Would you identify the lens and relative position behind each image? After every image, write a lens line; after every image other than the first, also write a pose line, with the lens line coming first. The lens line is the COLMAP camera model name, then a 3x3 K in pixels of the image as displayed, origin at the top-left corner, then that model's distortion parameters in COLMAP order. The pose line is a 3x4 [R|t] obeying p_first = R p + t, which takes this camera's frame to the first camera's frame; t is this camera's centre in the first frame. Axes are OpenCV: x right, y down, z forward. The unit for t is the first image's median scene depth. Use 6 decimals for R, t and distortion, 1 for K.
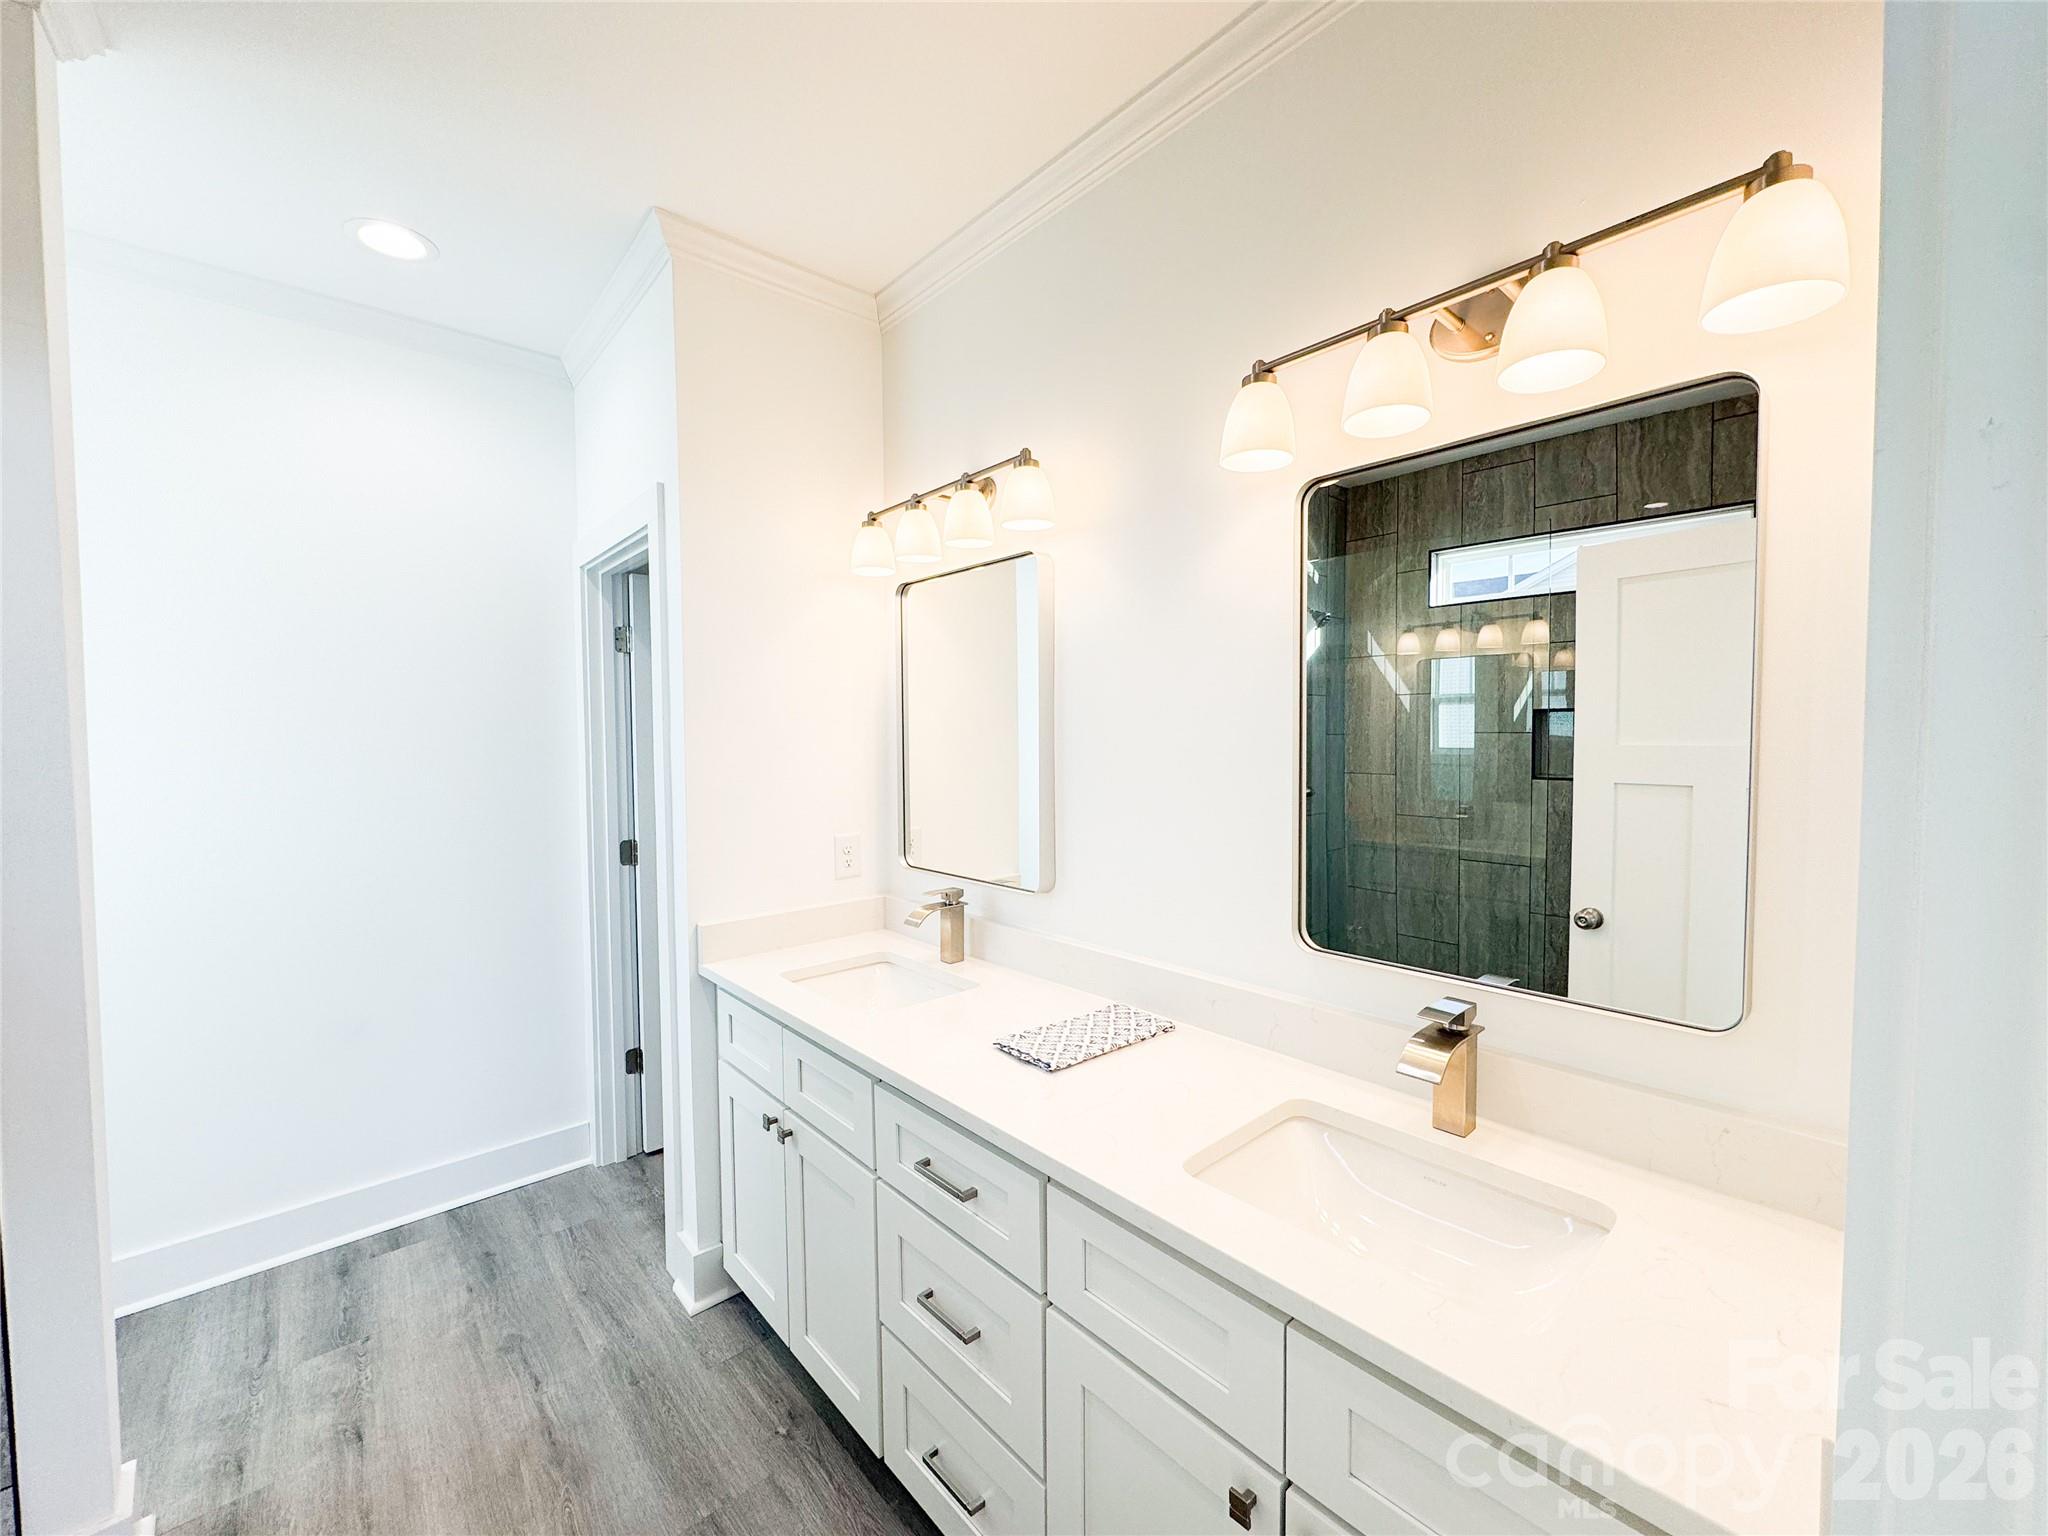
lens RADIAL K [[824.7, 0, 1011.3], [0, 824.7, 769.2], [0, 0, 1]] dist [-0.000329, 0.000347]
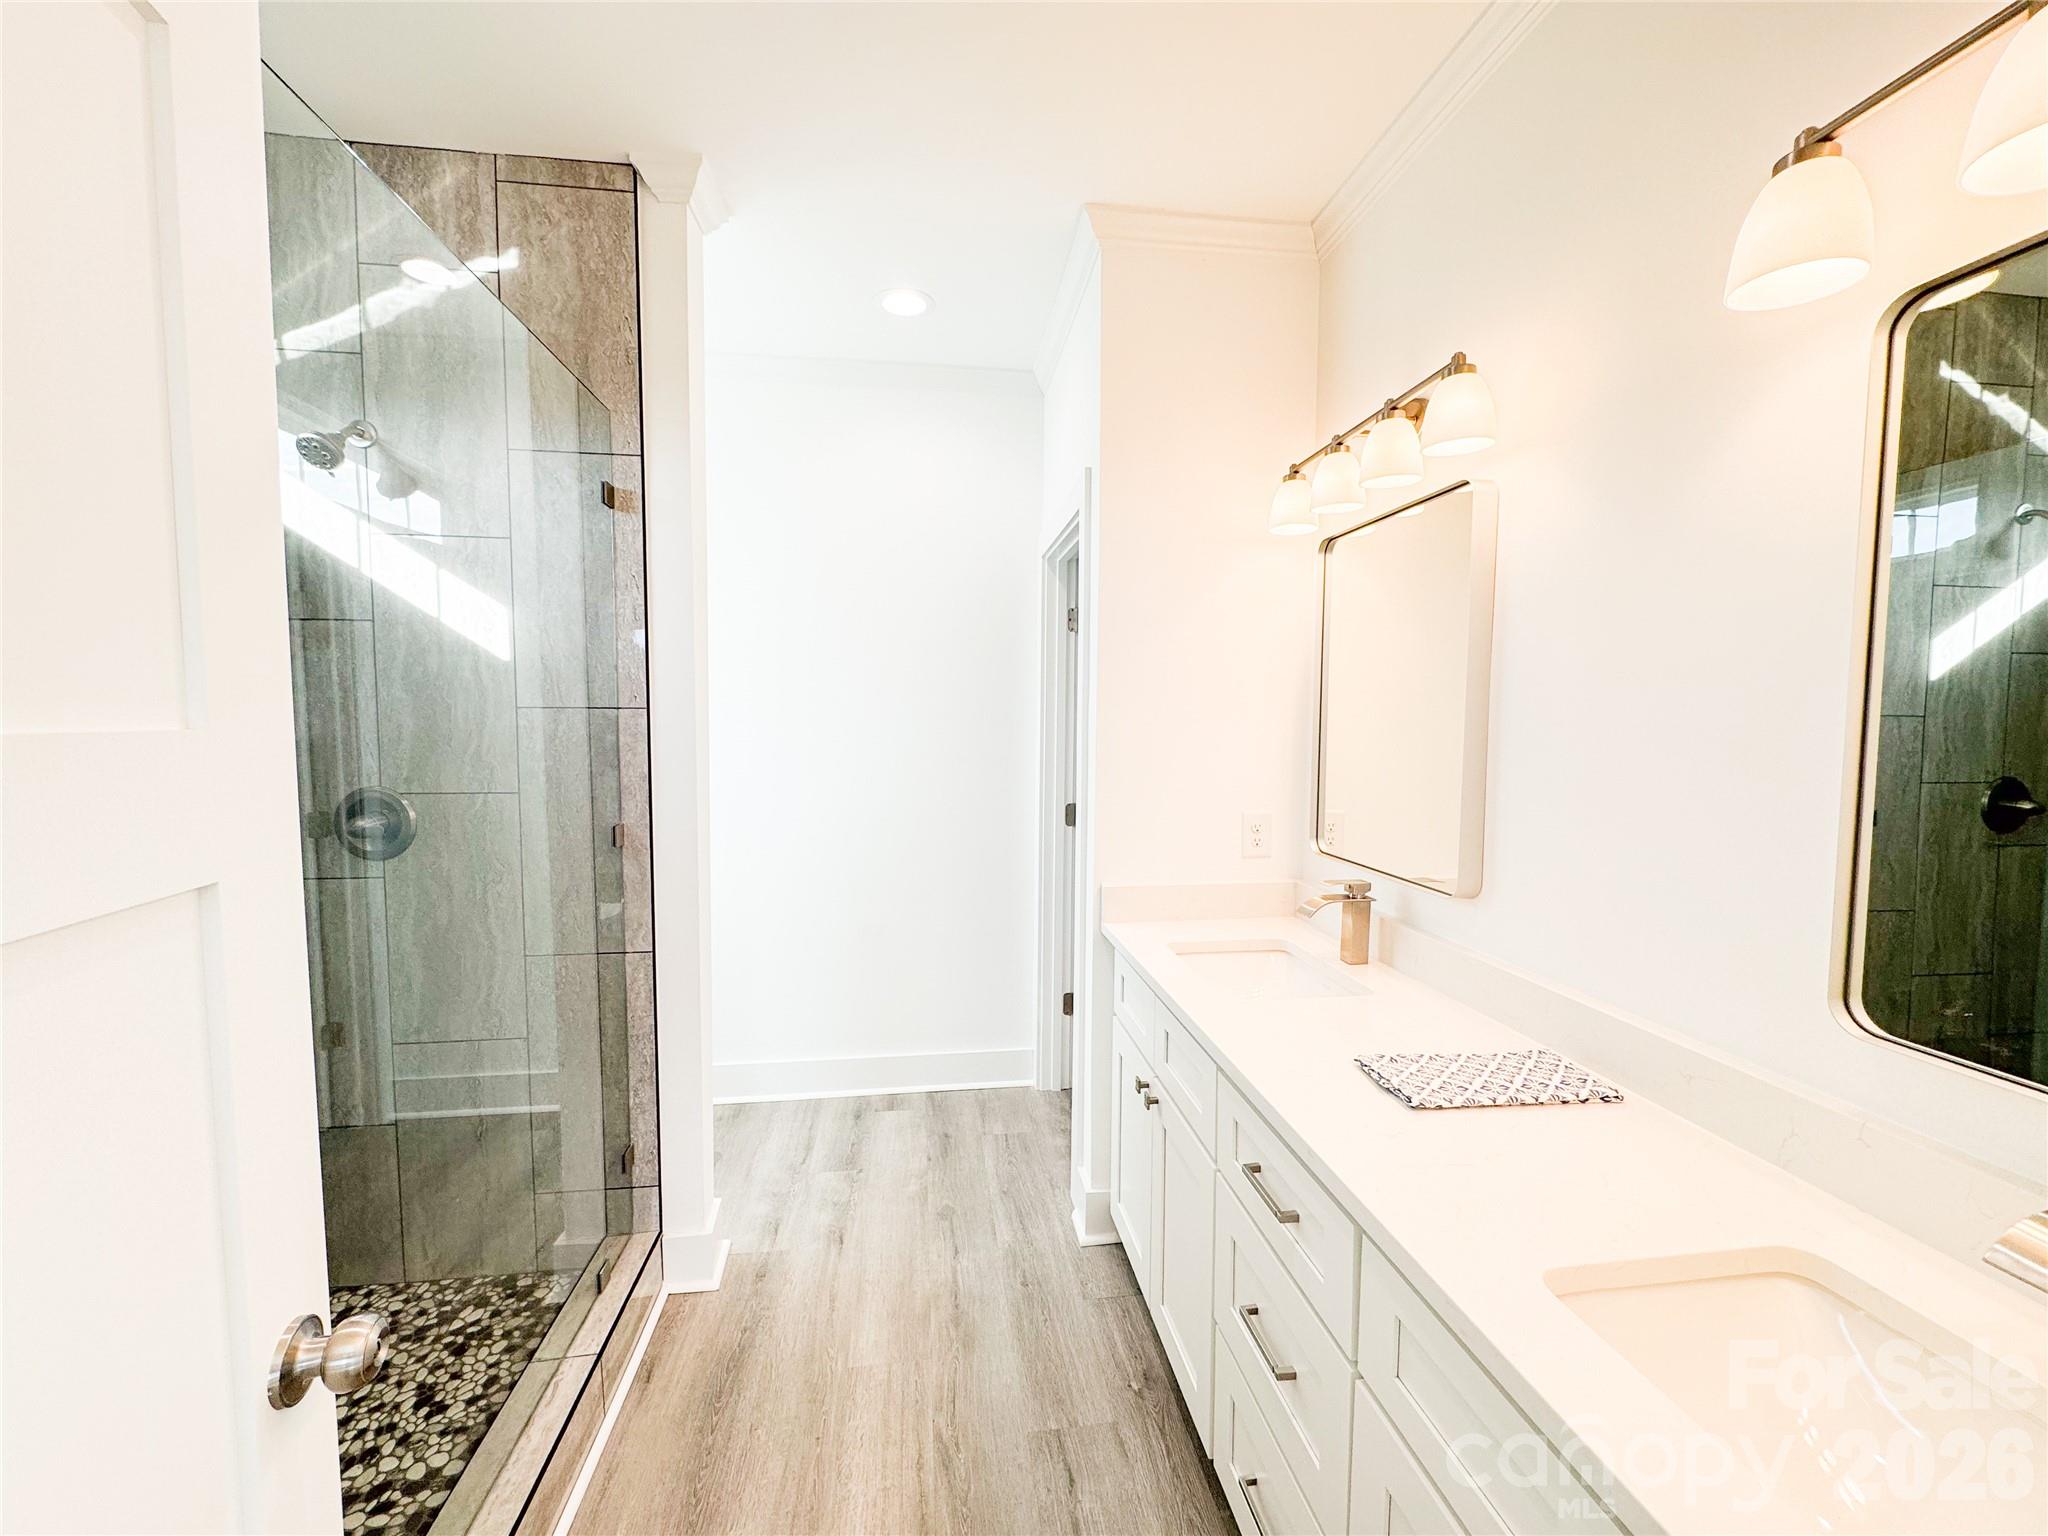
lens RADIAL K [[824.7, 0, 1011.3], [0, 824.7, 769.2], [0, 0, 1]] dist [-0.000329, 0.000347]
pose [[0.828711, 0.047354, -0.557671, 0.113997], [-0.034925, 0.998848, 0.032916, 0.010277], [0.558587, -0.007801, 0.829410, 0.066268]]
